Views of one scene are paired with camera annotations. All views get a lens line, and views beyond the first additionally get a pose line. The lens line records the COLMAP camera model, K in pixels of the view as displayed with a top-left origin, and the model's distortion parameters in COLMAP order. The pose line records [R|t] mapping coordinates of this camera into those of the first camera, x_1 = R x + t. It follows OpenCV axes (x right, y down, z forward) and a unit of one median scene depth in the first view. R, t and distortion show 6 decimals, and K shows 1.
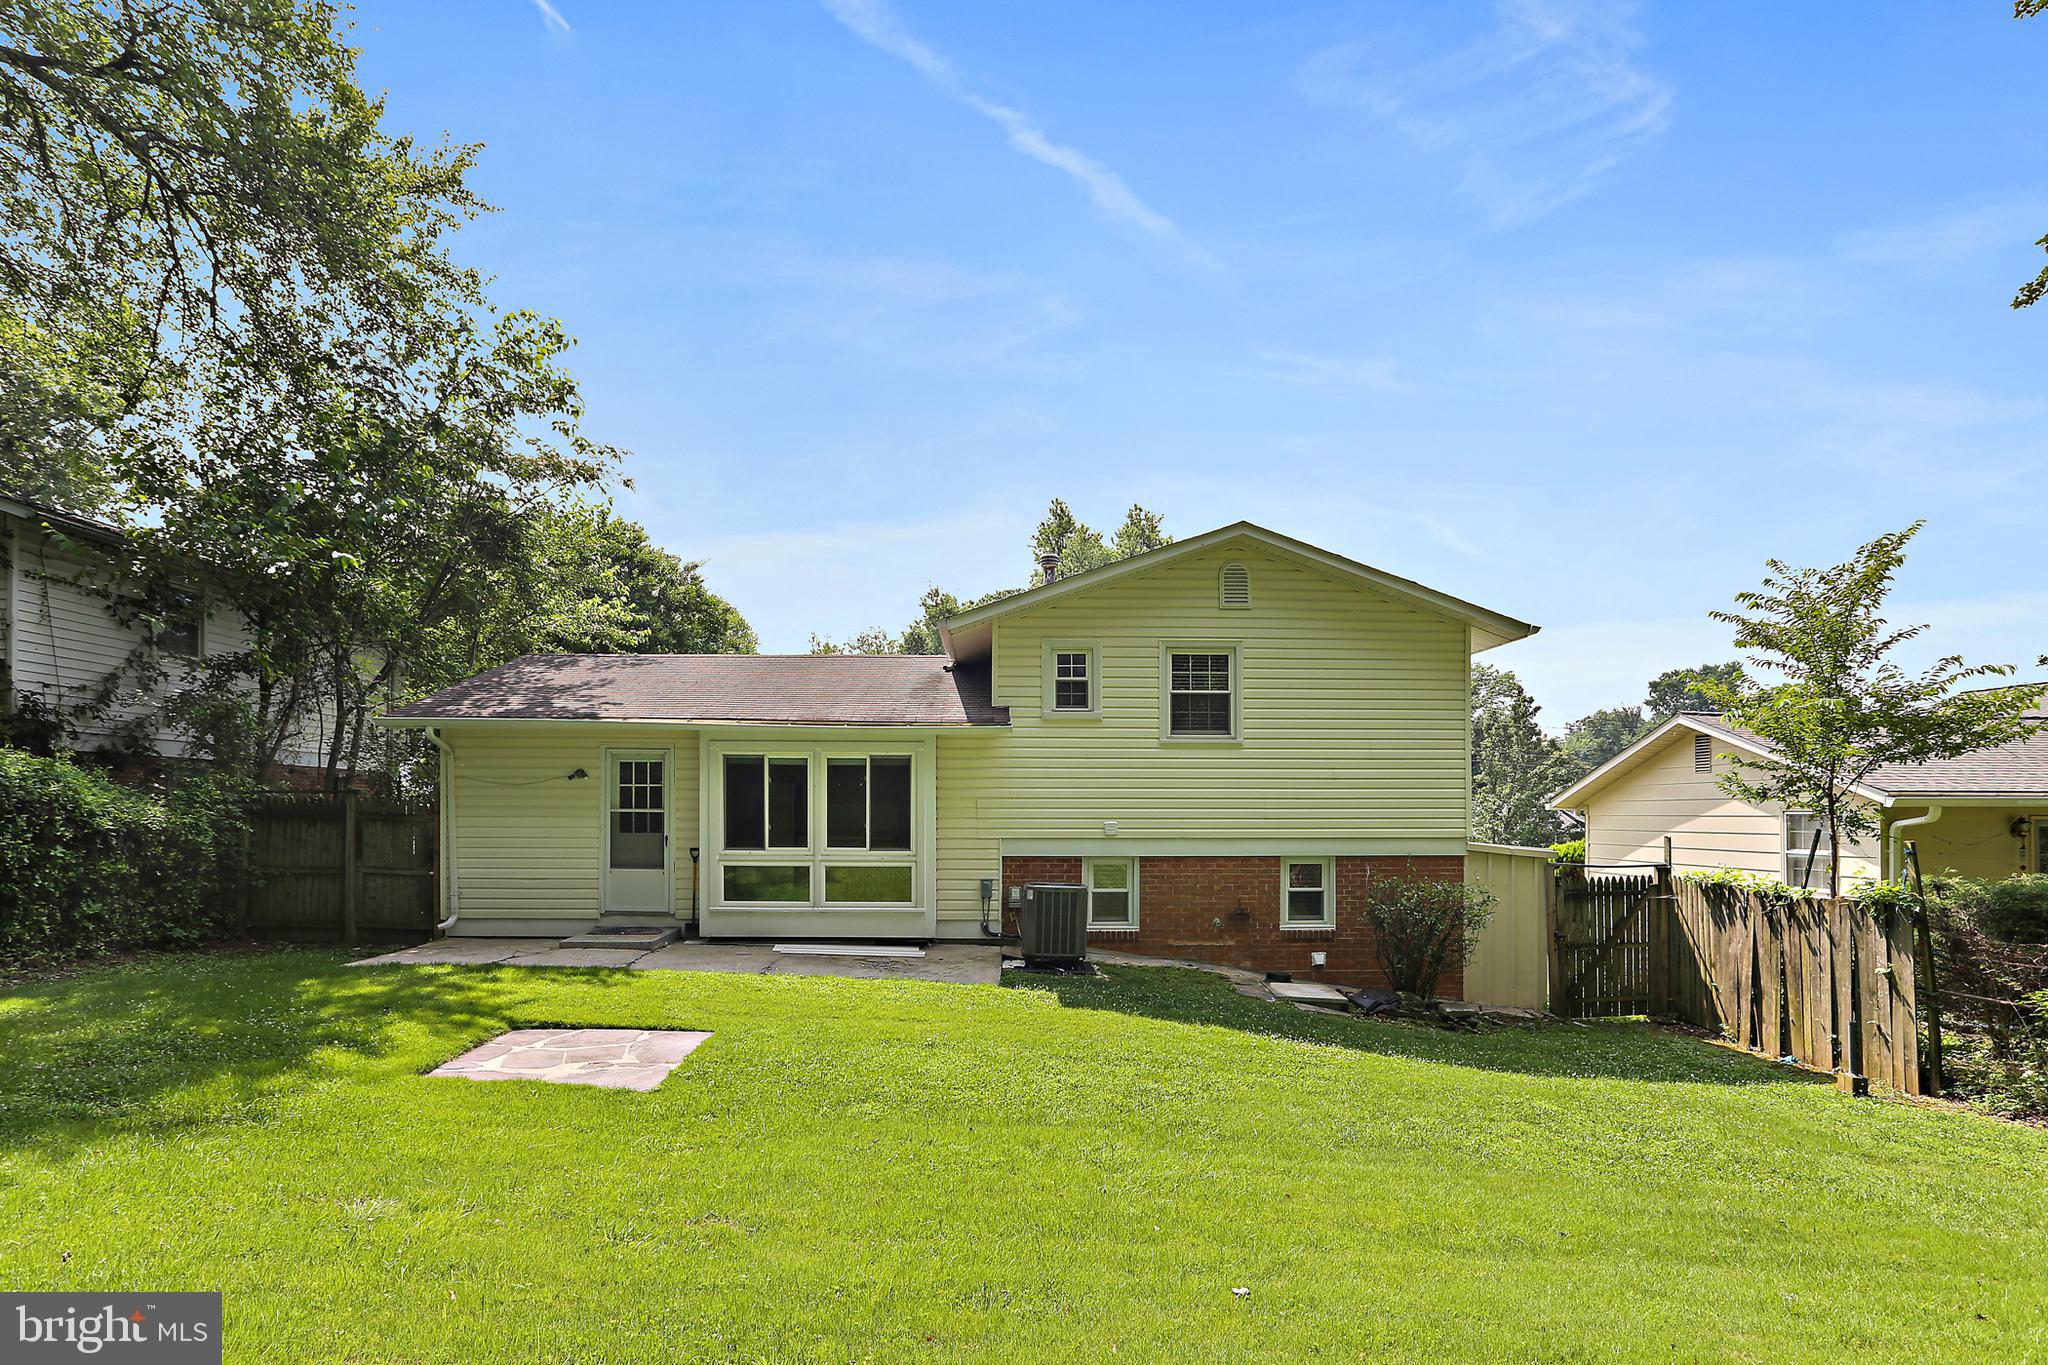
lens RADIAL K [[1022.6, 0, 1056.0], [0, 1022.6, 791.5], [0, 0, 1]] dist [-0.032215, 0.000001]
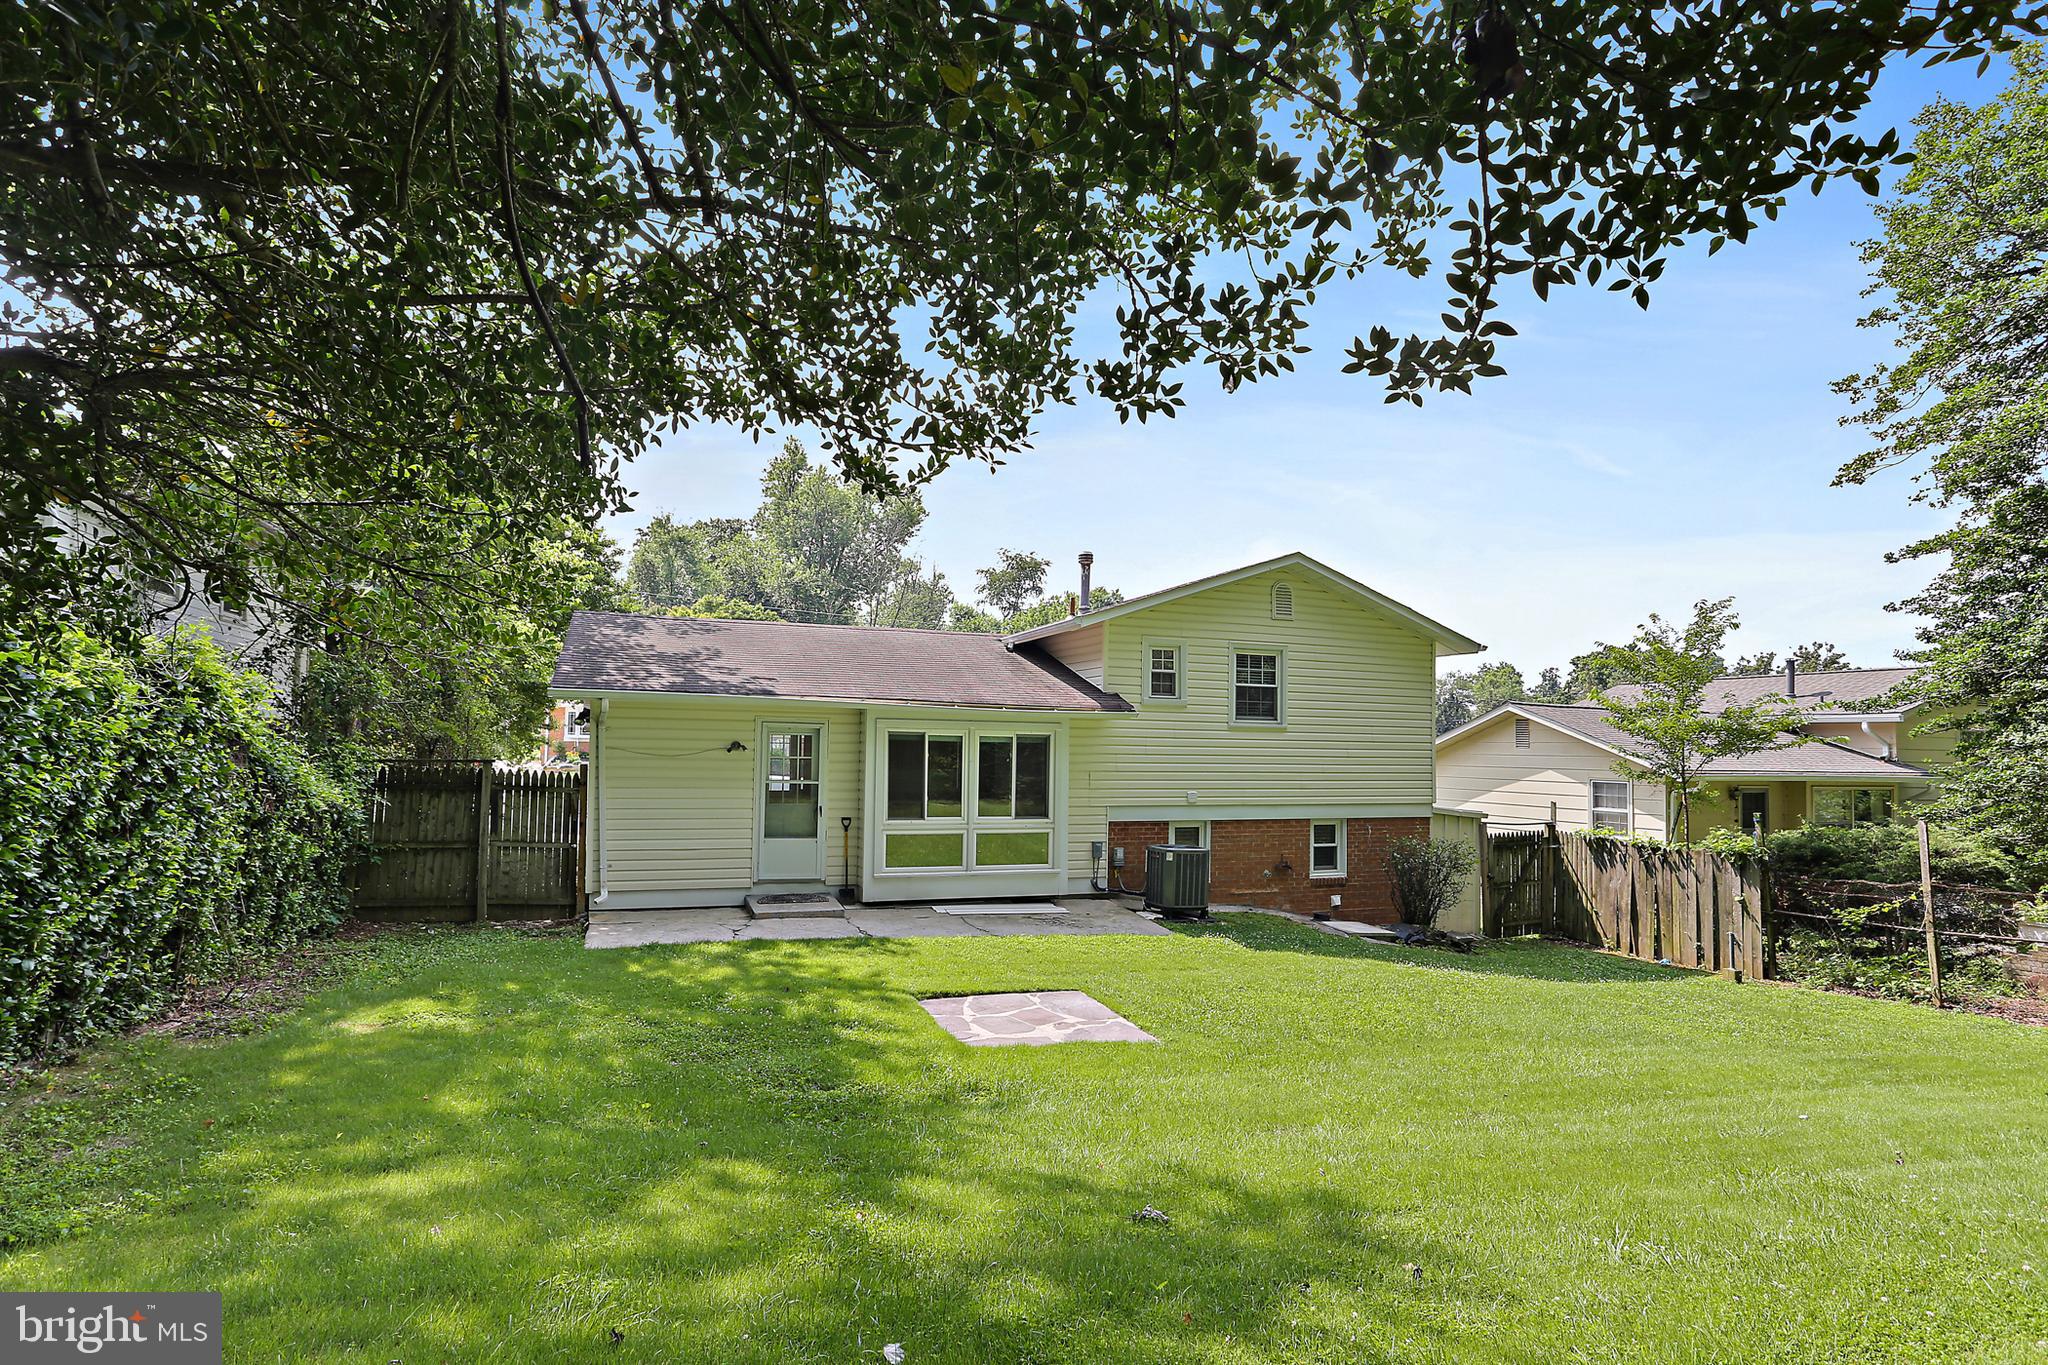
lens RADIAL K [[1022.6, 0, 1015.5], [0, 1022.6, 686.7], [0, 0, 1]] dist [-0.032215, 0.000001]
pose [[0.945934, 0.032582, 0.322720, -0.547135], [-0.023495, 0.999211, -0.032014, -0.051646], [-0.323508, 0.022701, 0.945953, -0.069380]]
